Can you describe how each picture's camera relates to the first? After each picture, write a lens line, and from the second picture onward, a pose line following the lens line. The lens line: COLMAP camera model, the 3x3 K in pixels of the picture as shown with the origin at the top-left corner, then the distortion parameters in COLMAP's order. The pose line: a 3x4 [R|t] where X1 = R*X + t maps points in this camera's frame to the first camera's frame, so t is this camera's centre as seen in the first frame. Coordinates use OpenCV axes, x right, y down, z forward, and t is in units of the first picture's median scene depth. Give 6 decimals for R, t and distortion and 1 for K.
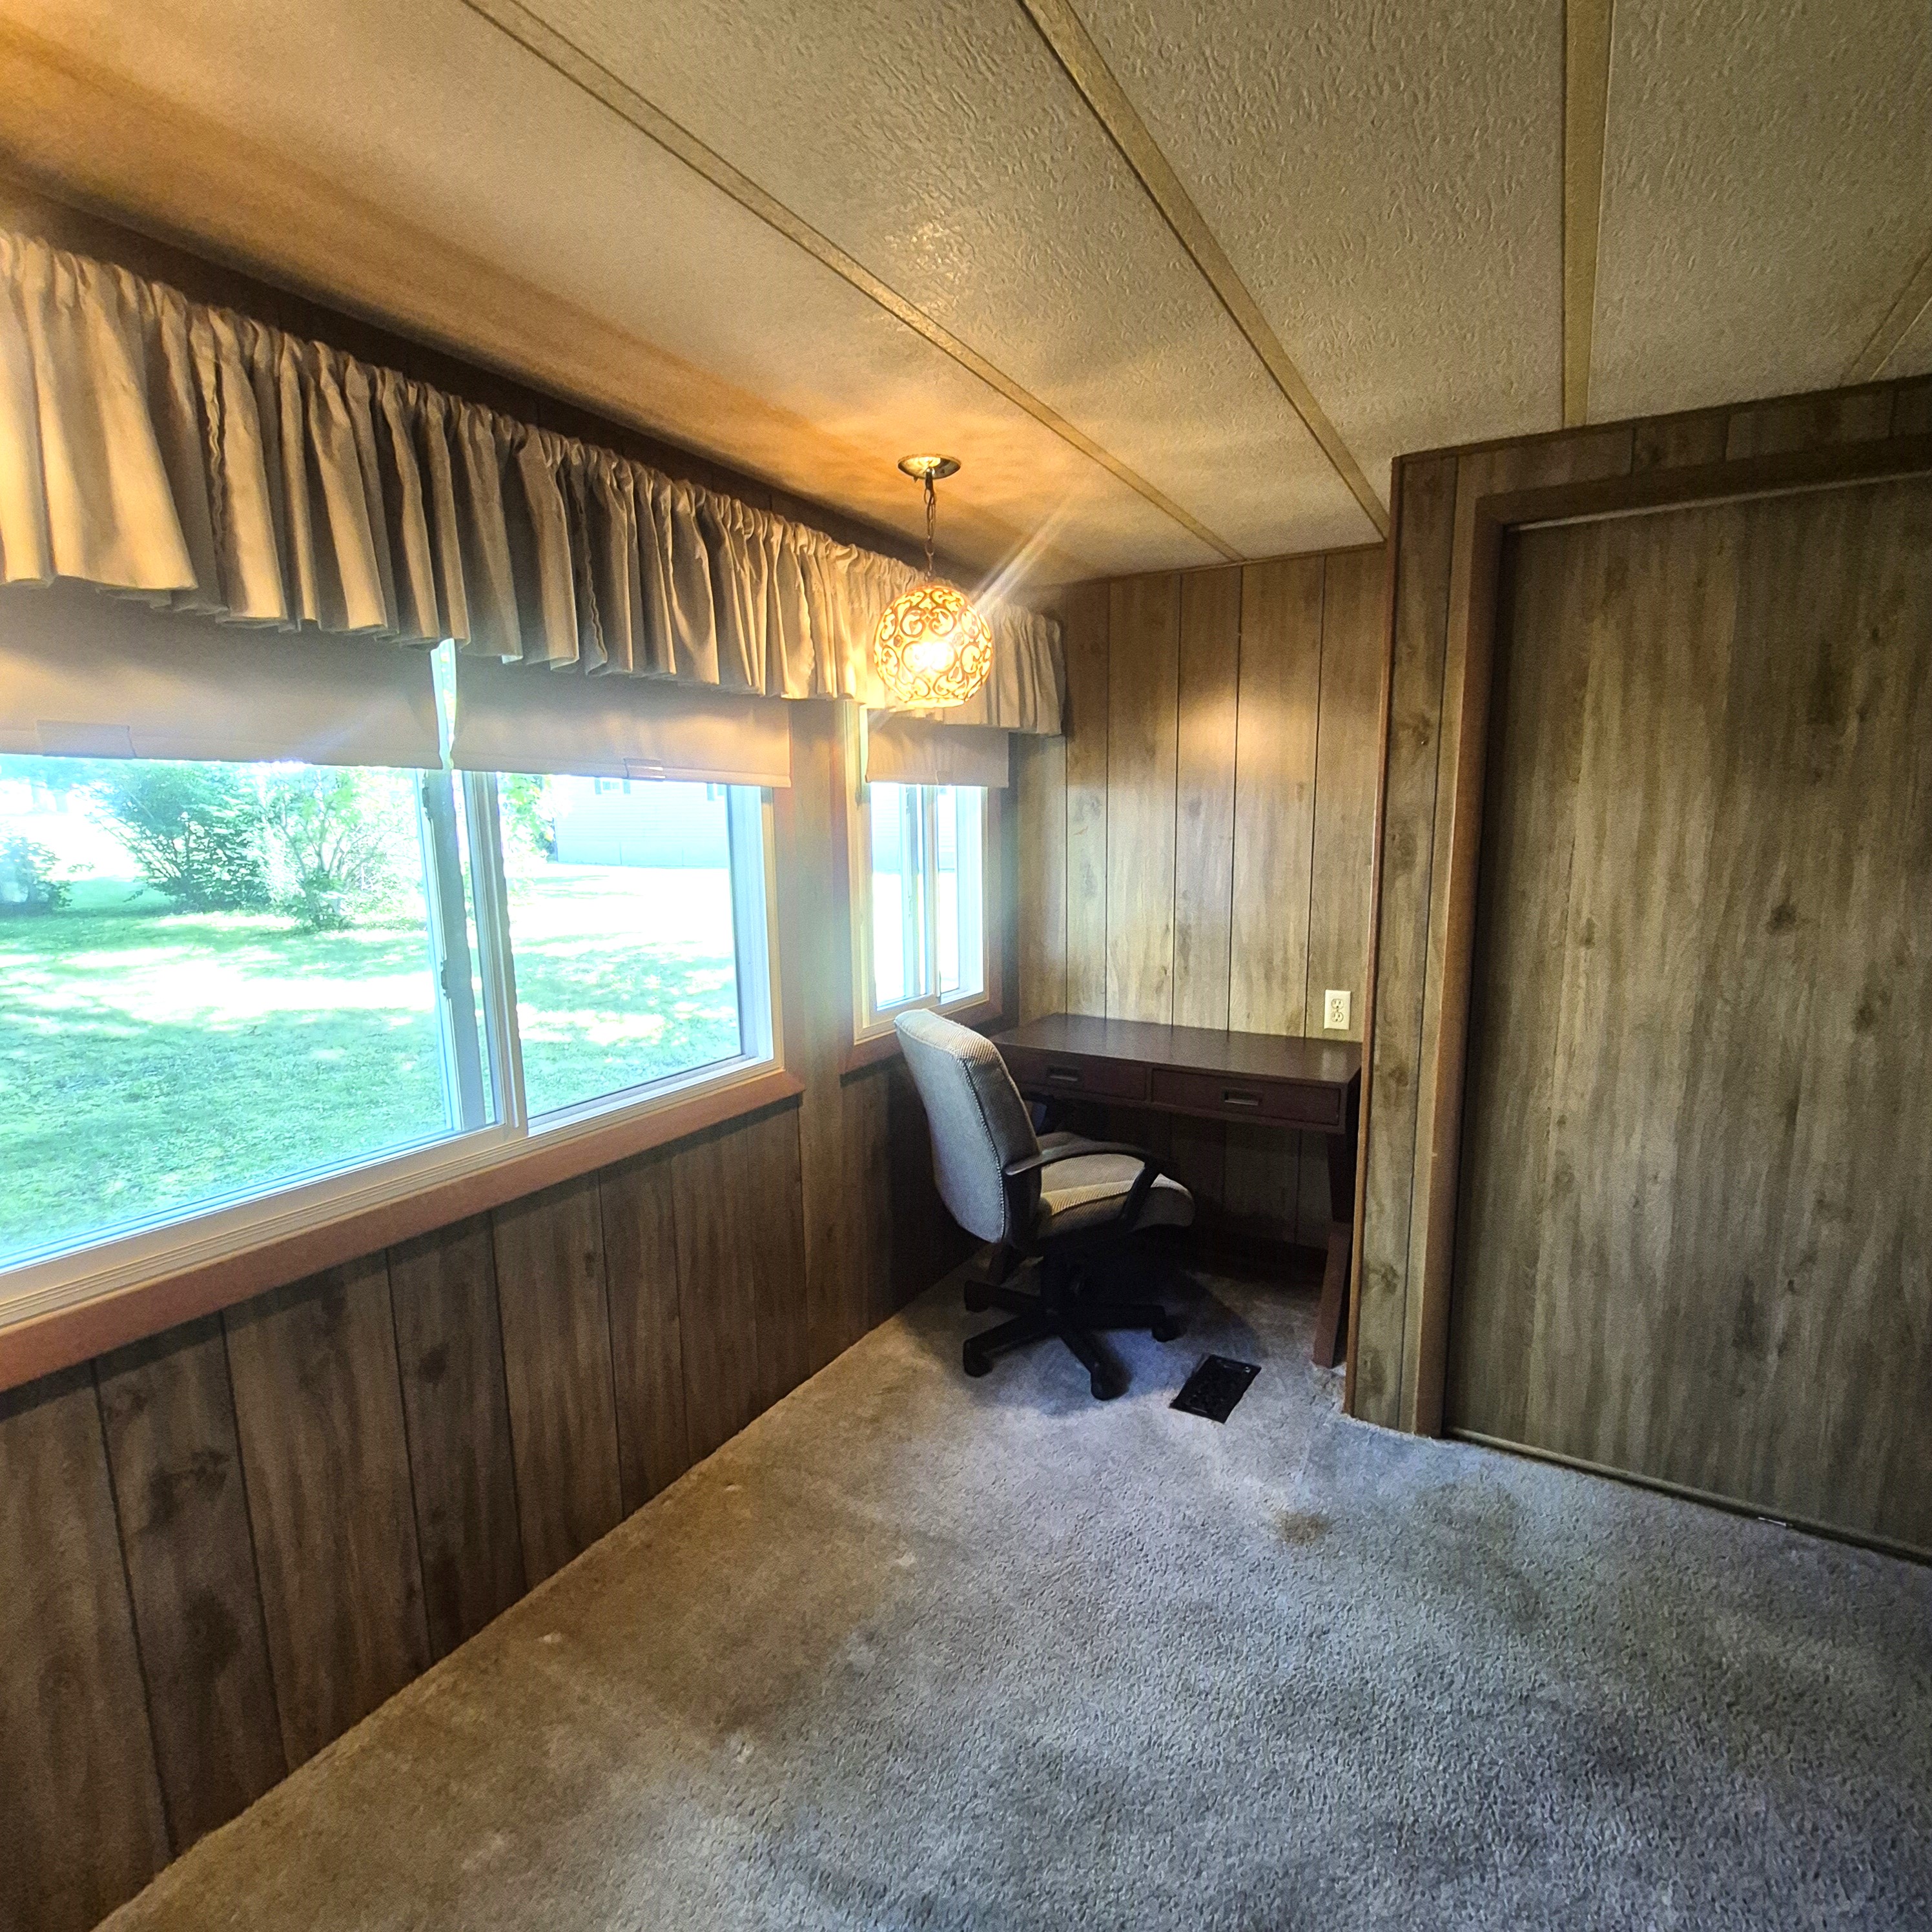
lens RADIAL K [[1026.7, 0, 988.4], [0, 1026.7, 968.0], [0, 0, 1]] dist [-0.005116, -0.001233]
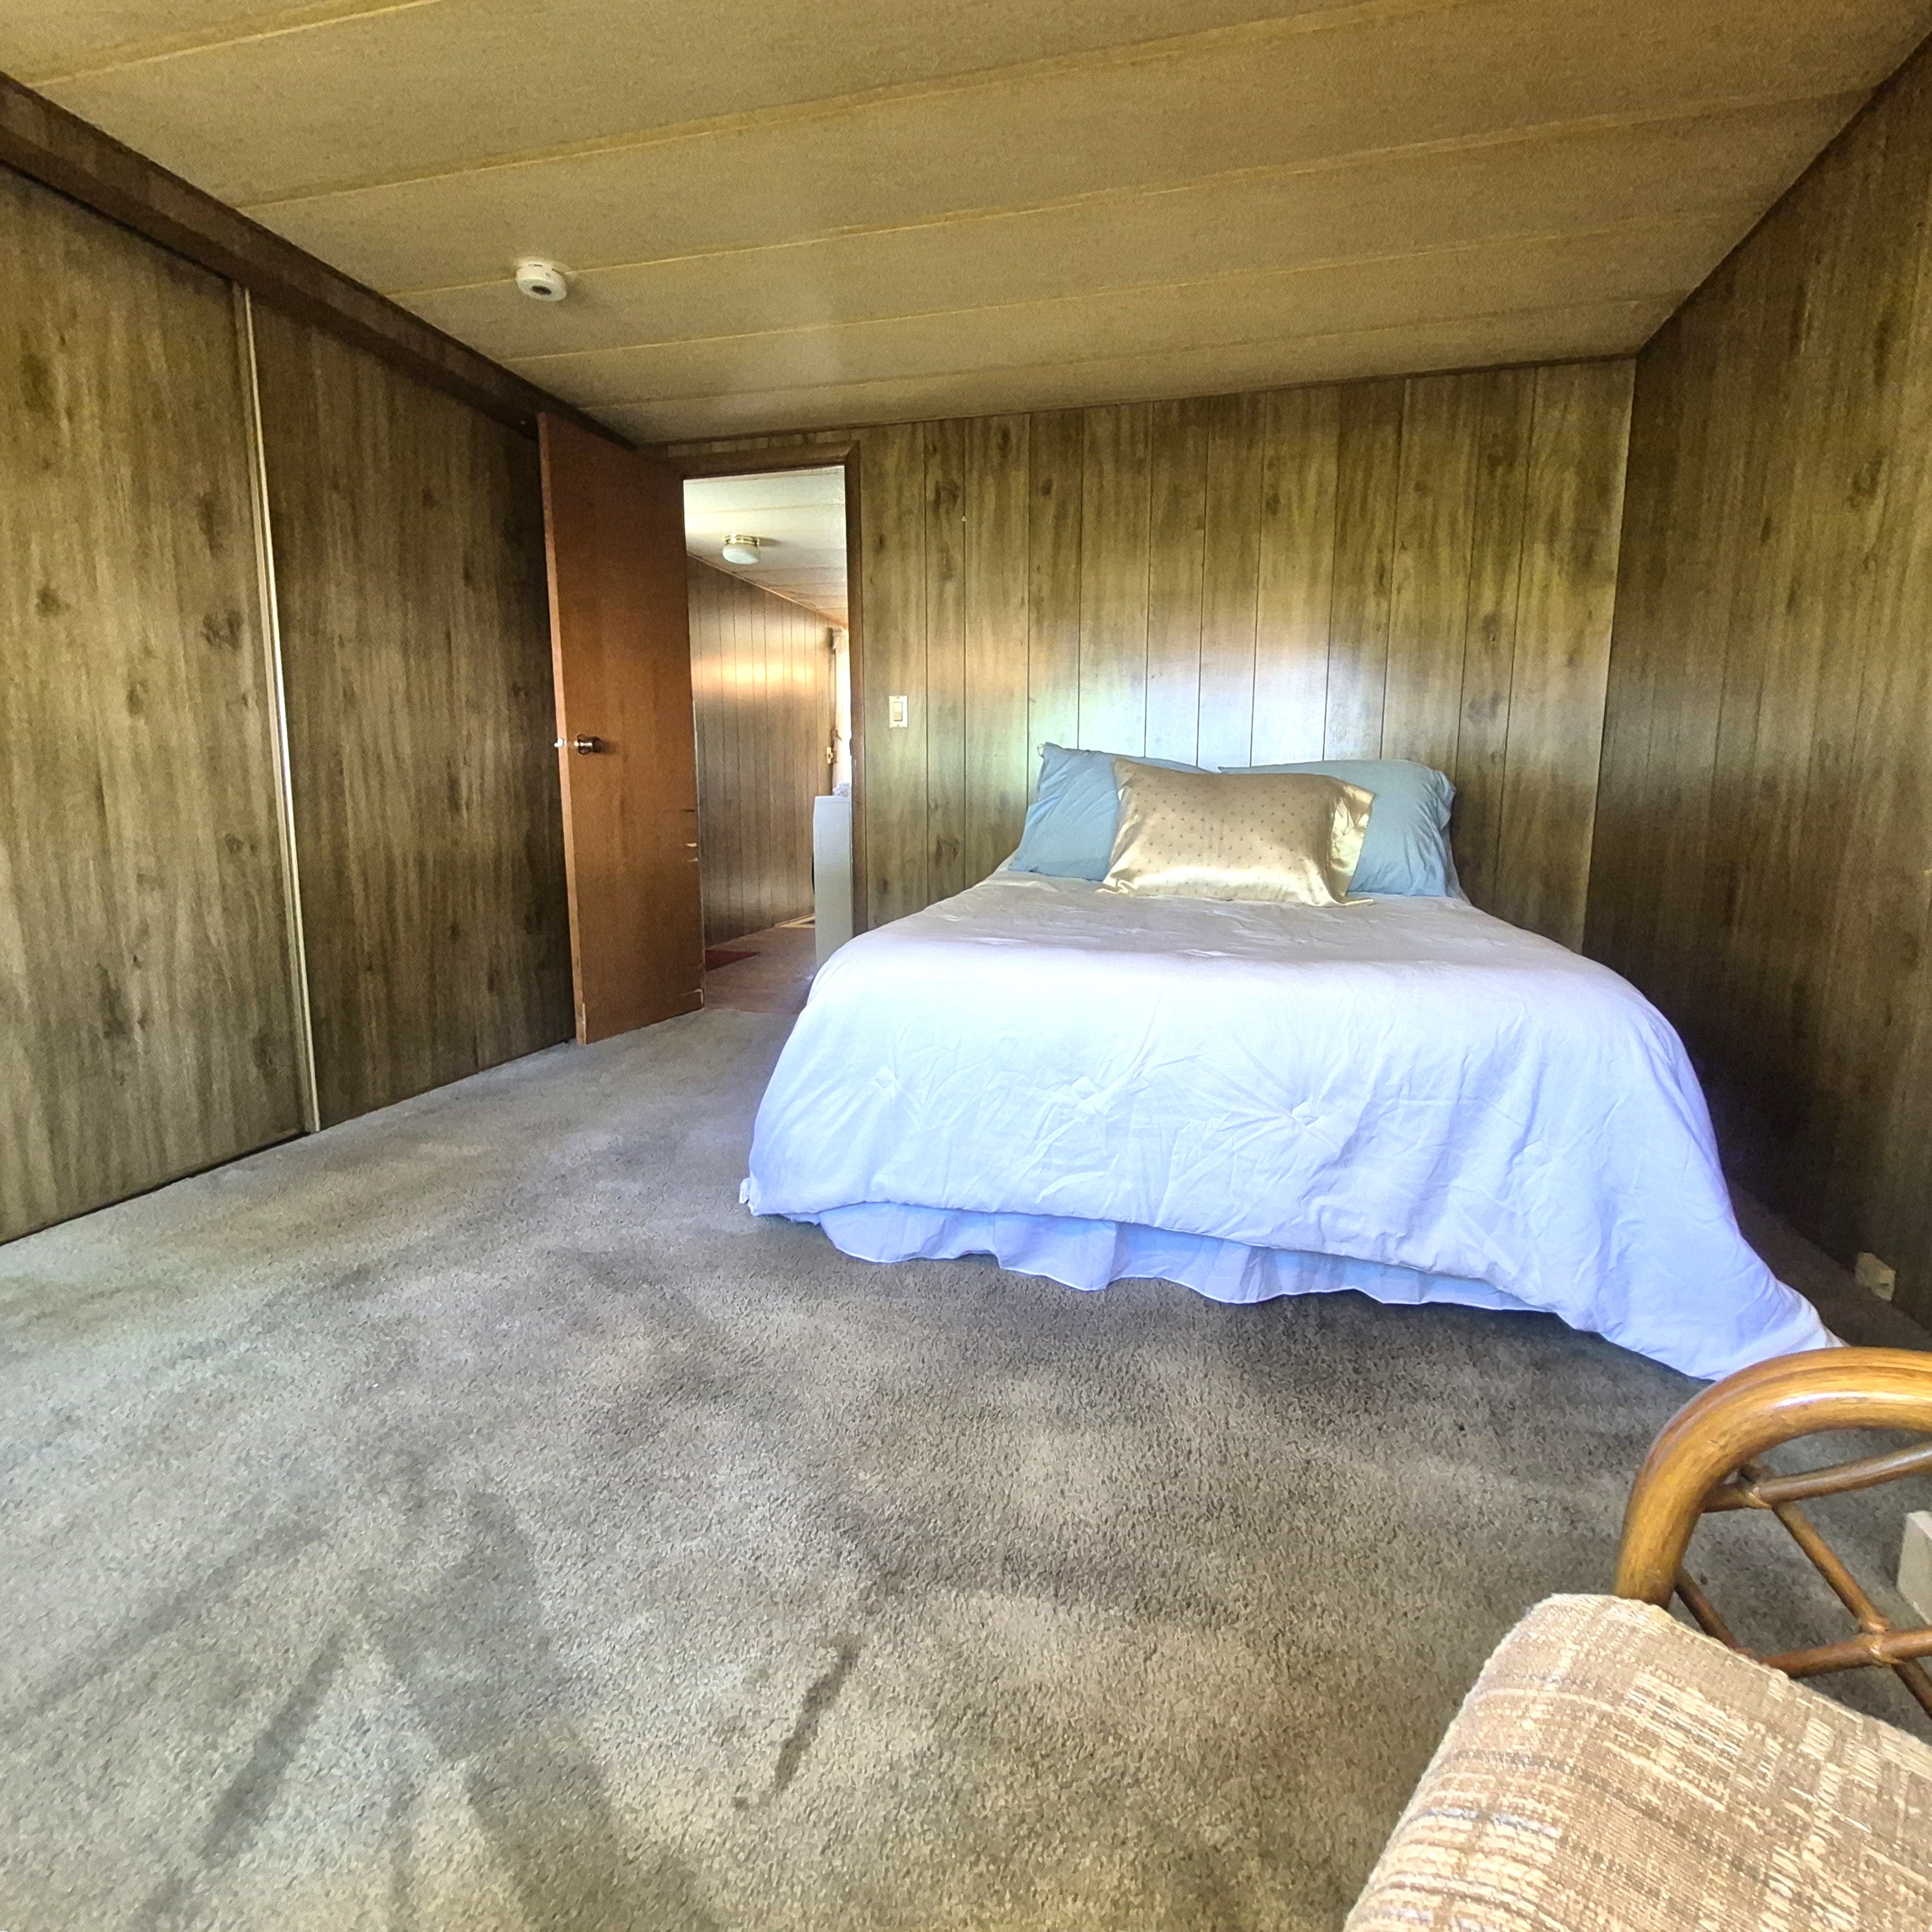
lens RADIAL K [[1026.7, 0, 988.4], [0, 1026.7, 968.0], [0, 0, 1]] dist [-0.005116, -0.001233]
pose [[-0.276734, -0.142083, 0.950385, -0.529904], [0.152379, 0.970007, 0.189386, 0.263651], [-0.948788, 0.197228, -0.246783, 0.432437]]
